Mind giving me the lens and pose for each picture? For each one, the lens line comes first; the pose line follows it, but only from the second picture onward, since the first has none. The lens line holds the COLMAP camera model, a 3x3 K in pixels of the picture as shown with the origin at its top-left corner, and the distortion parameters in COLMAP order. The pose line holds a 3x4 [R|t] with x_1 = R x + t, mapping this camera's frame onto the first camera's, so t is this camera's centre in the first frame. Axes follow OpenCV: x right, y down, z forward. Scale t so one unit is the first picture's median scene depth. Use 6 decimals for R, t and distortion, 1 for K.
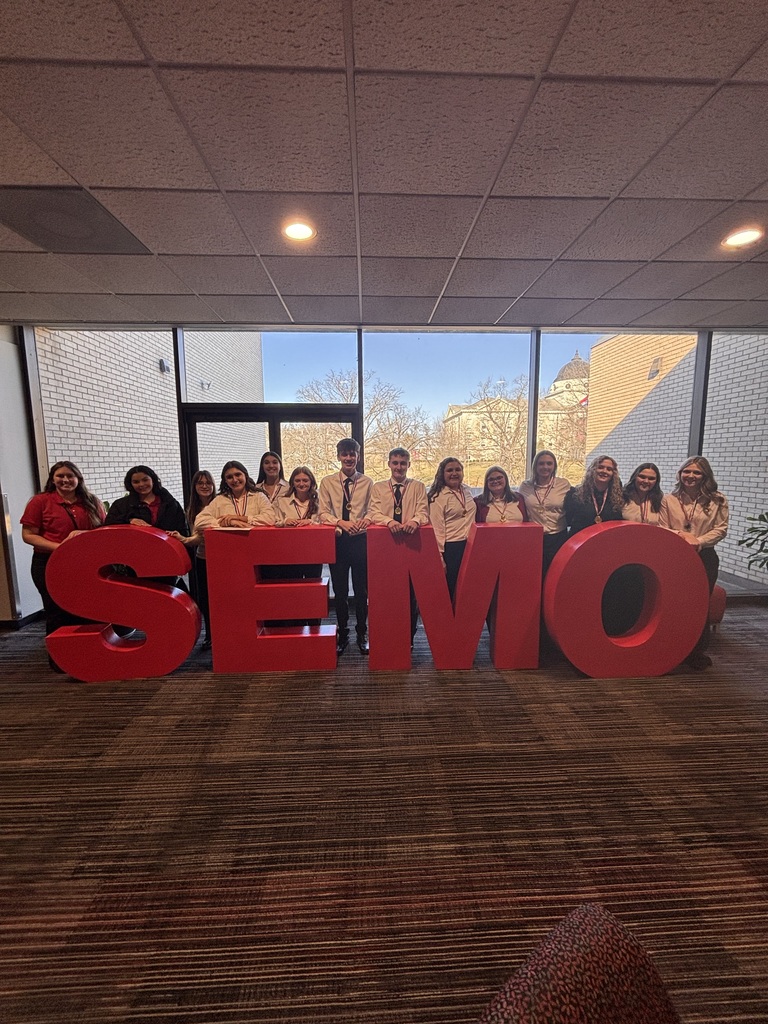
lens RADIAL K [[411.3, 0, 384.7], [0, 411.3, 514.4], [0, 0, 1]] dist [0.002511, -0.000944]
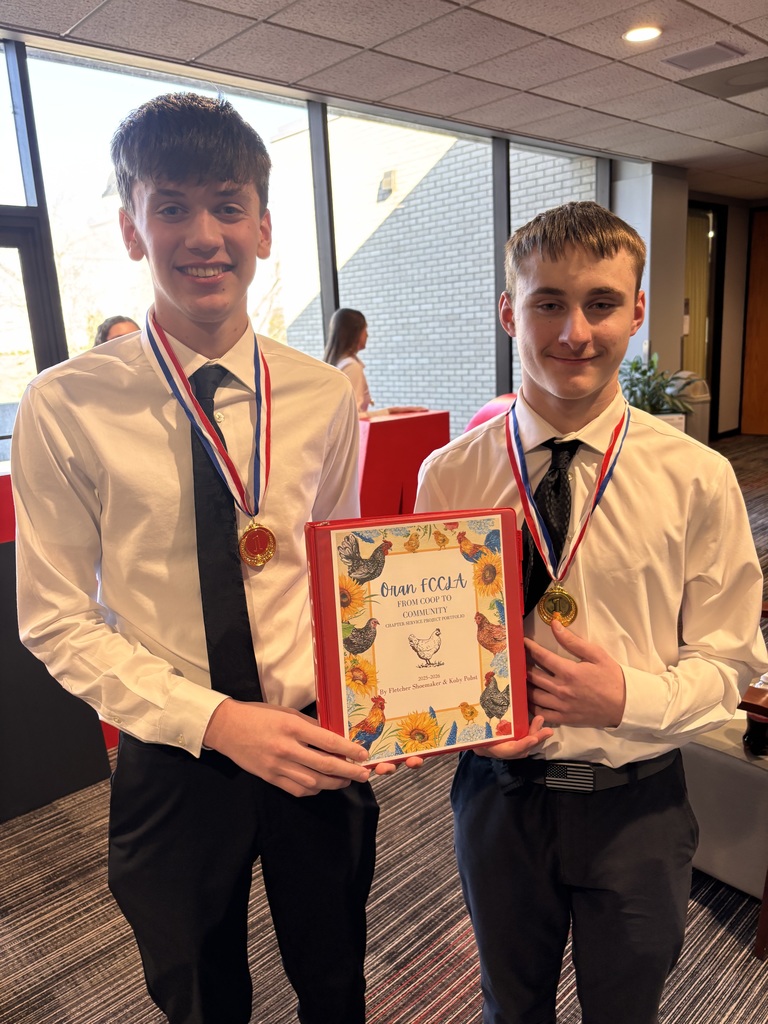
lens RADIAL K [[773.3, 0, 386.0], [0, 773.3, 512.1], [0, 0, 1]] dist [0.049166, -0.057130]
pose [[0.766173, -0.175855, 0.618106, -0.355435], [0.123567, 0.984196, 0.126844, 0.005817], [-0.630643, -0.020807, 0.775794, 0.029767]]
